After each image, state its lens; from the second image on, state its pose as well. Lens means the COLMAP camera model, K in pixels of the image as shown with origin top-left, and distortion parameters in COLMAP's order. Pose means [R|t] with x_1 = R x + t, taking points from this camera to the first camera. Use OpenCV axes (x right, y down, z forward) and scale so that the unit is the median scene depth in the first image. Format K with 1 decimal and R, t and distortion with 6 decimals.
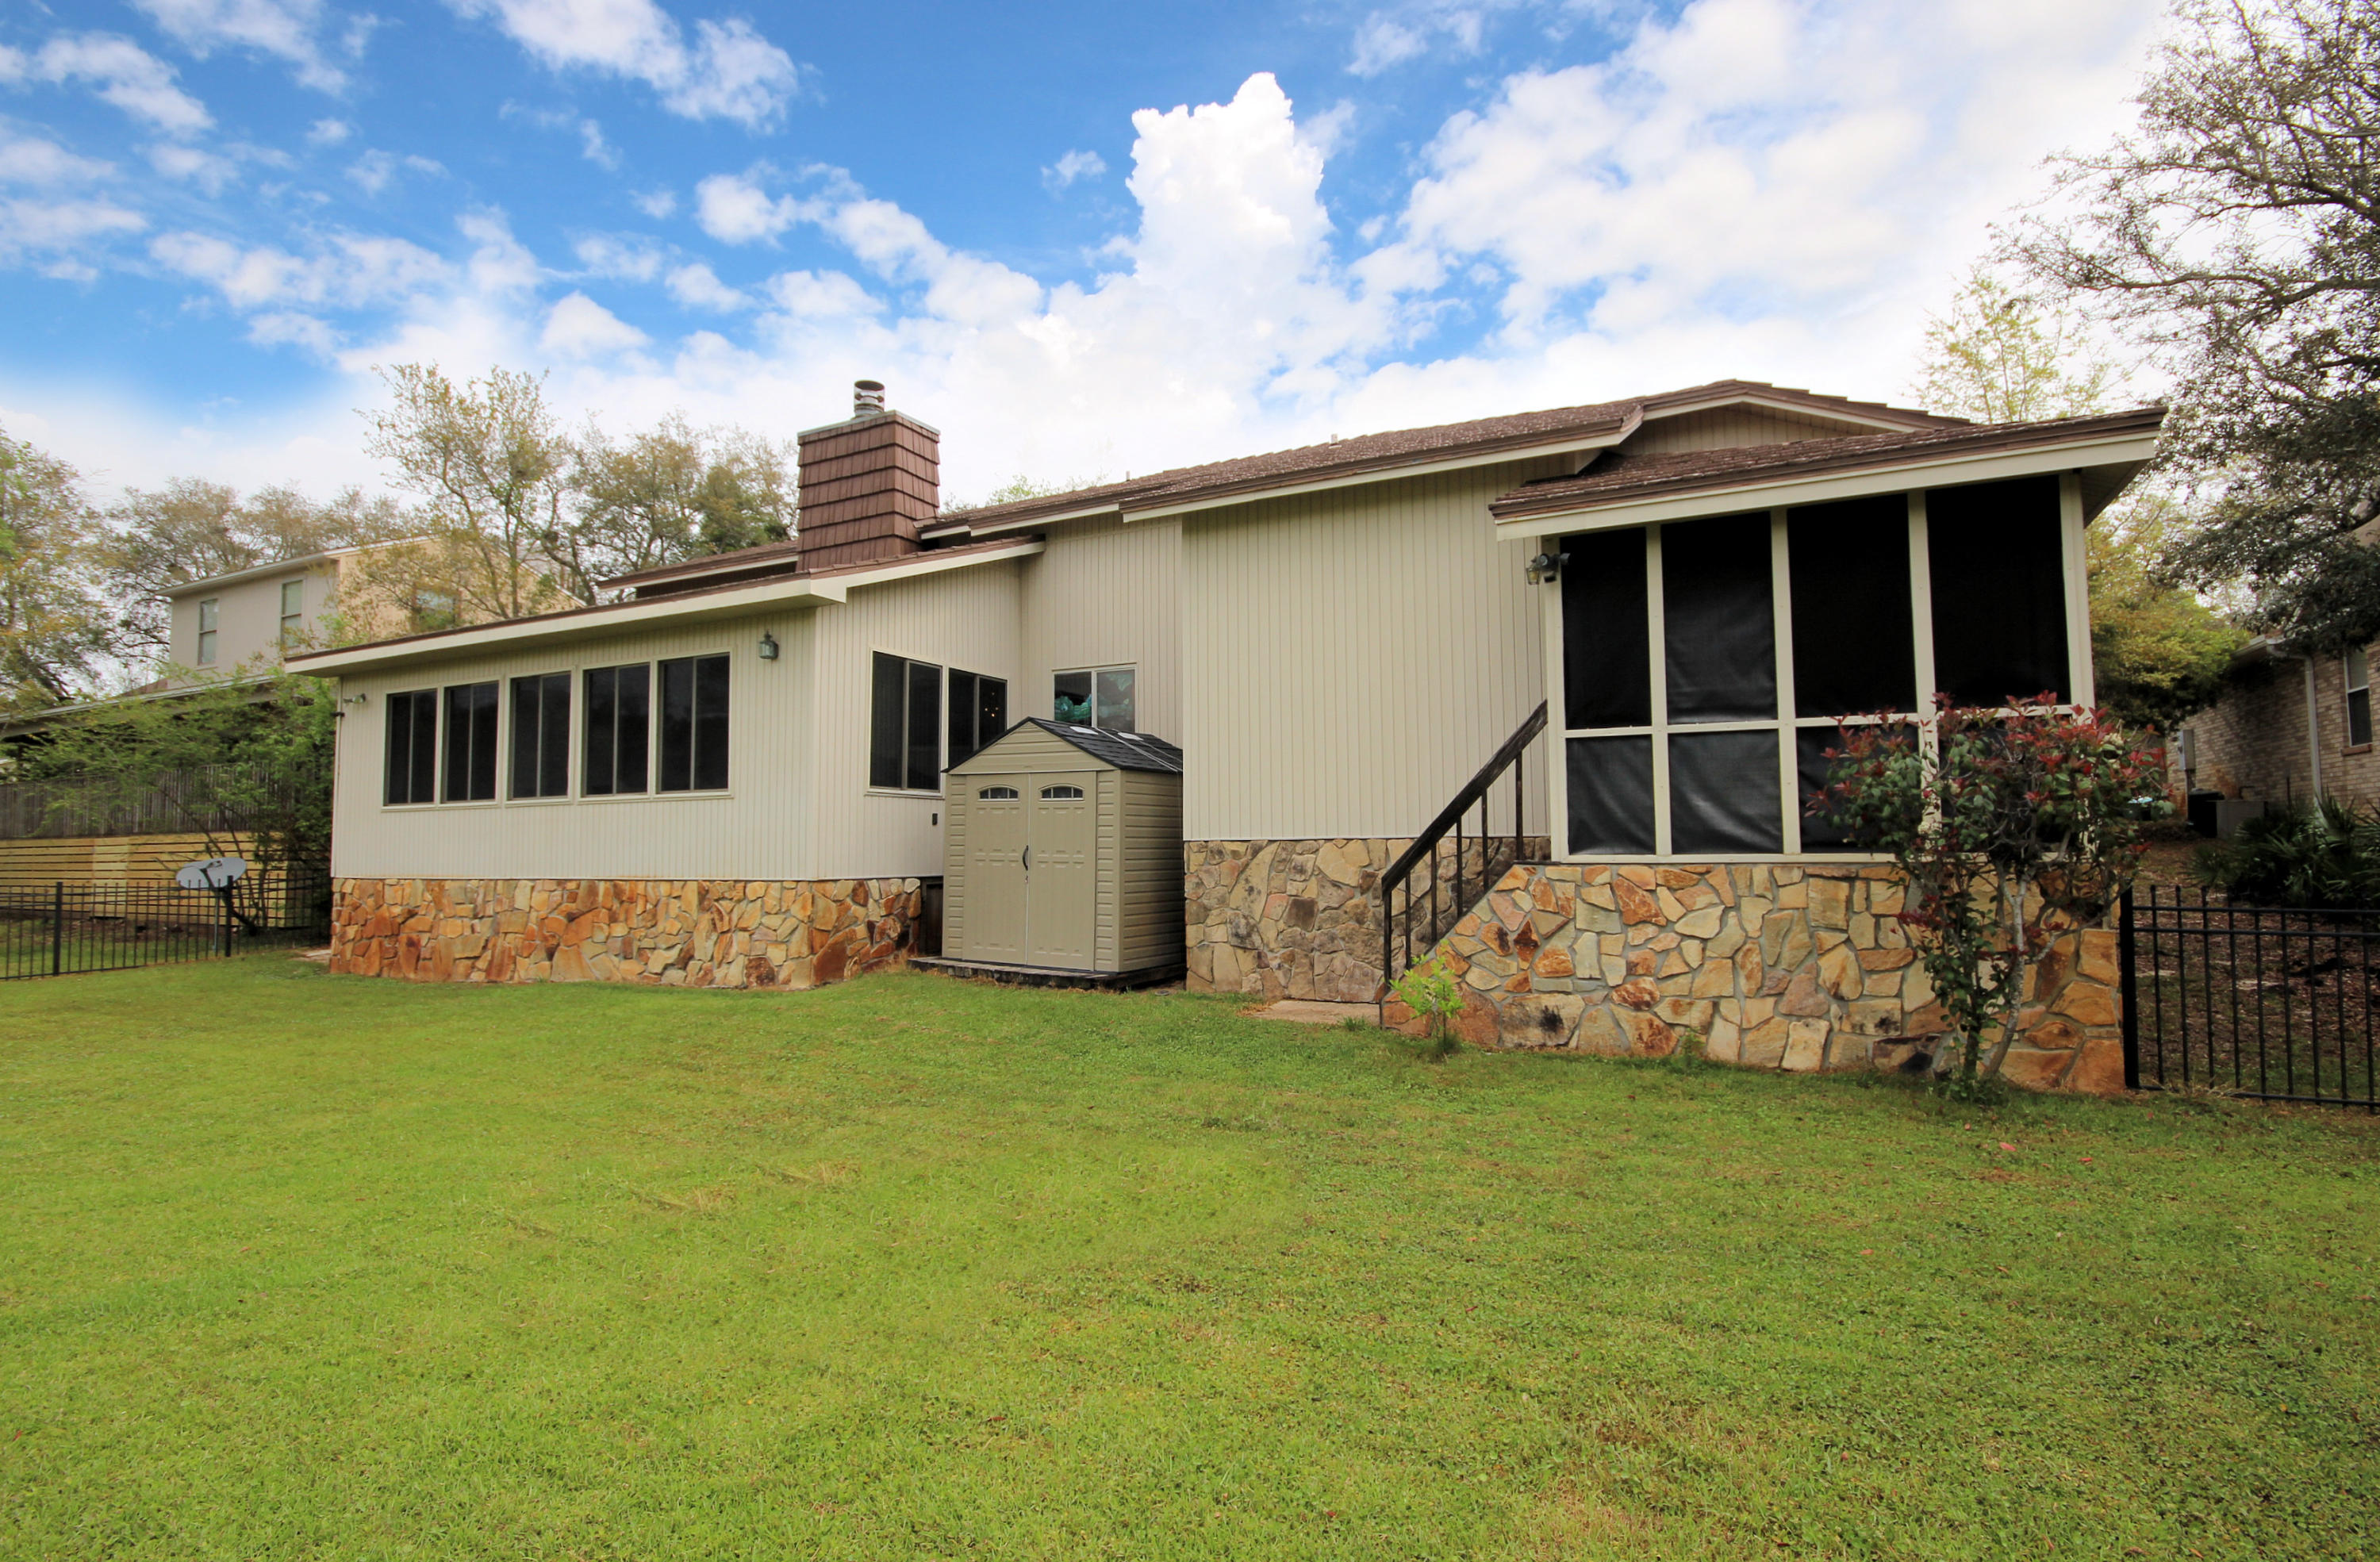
lens RADIAL K [[1104.6, 0, 1195.7], [0, 1104.6, 787.5], [0, 0, 1]] dist [-0.000805, -0.000029]
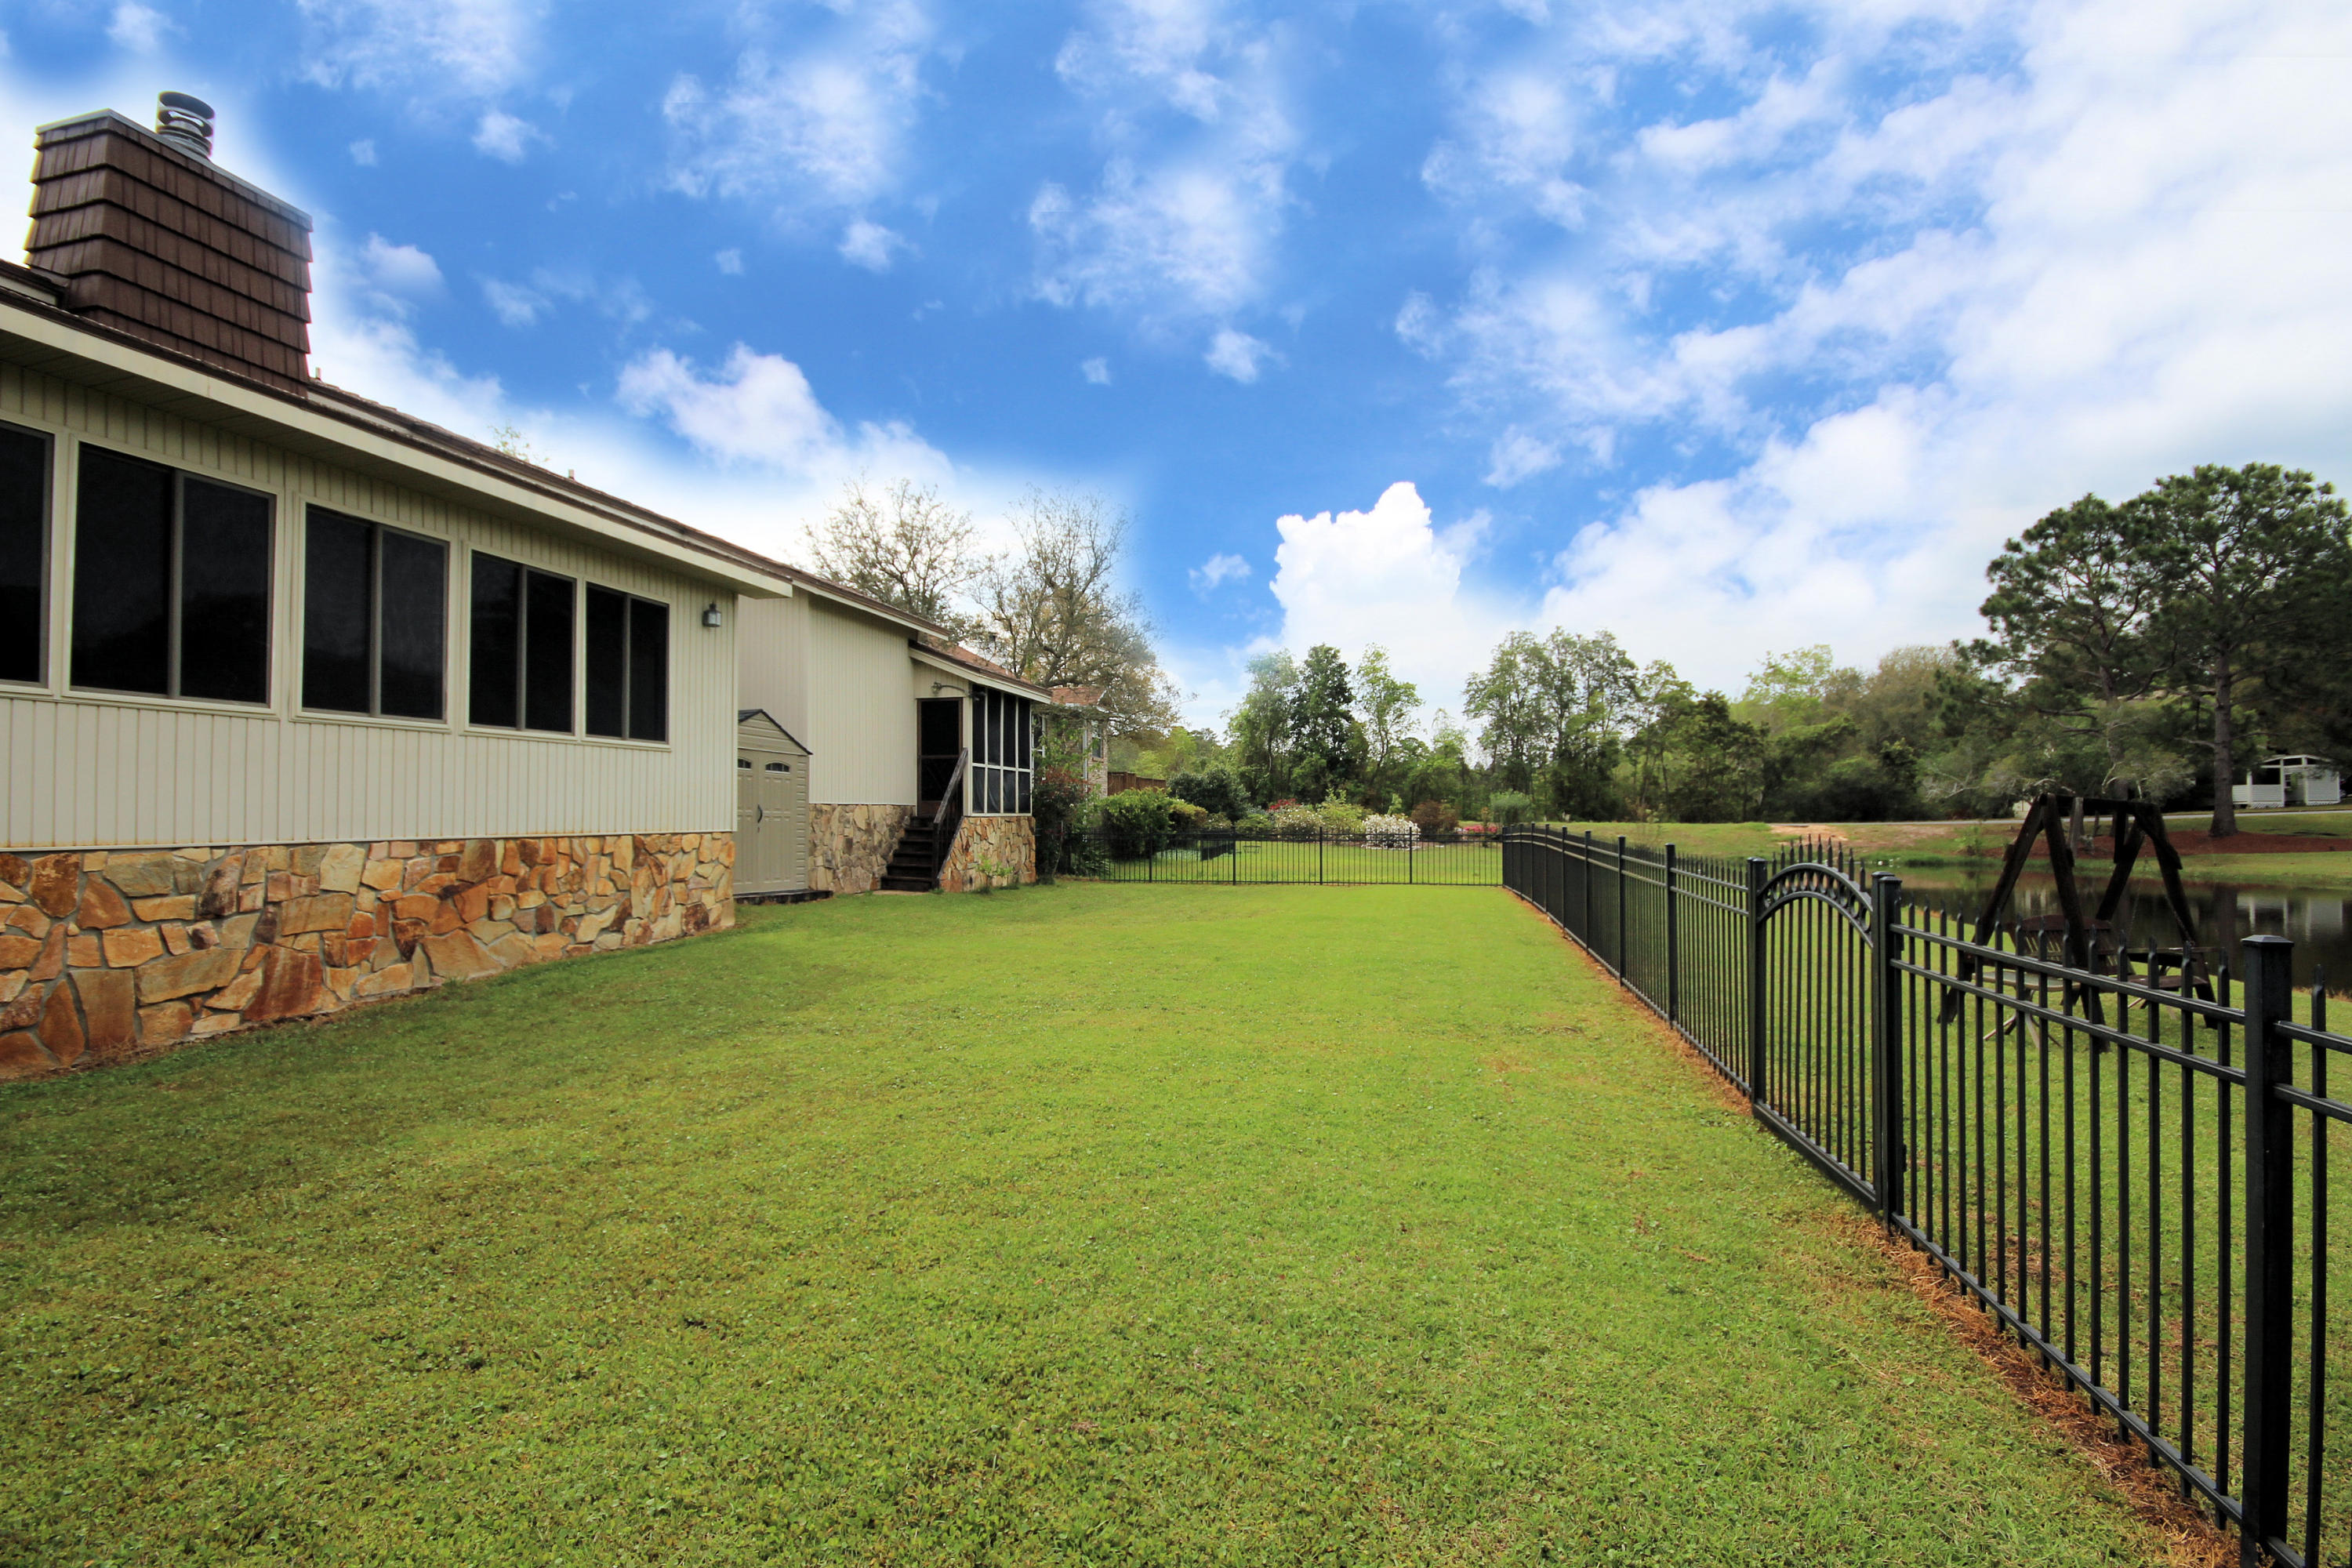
lens RADIAL K [[1071.8, 0, 1179.9], [0, 1071.8, 790.6], [0, 0, 1]] dist [-0.003515, -0.000649]
pose [[-0.232969, 0.029190, 0.972046, -1.442442], [-0.052783, 0.997696, -0.042611, 0.060376], [-0.971051, -0.061234, -0.230891, 0.754201]]
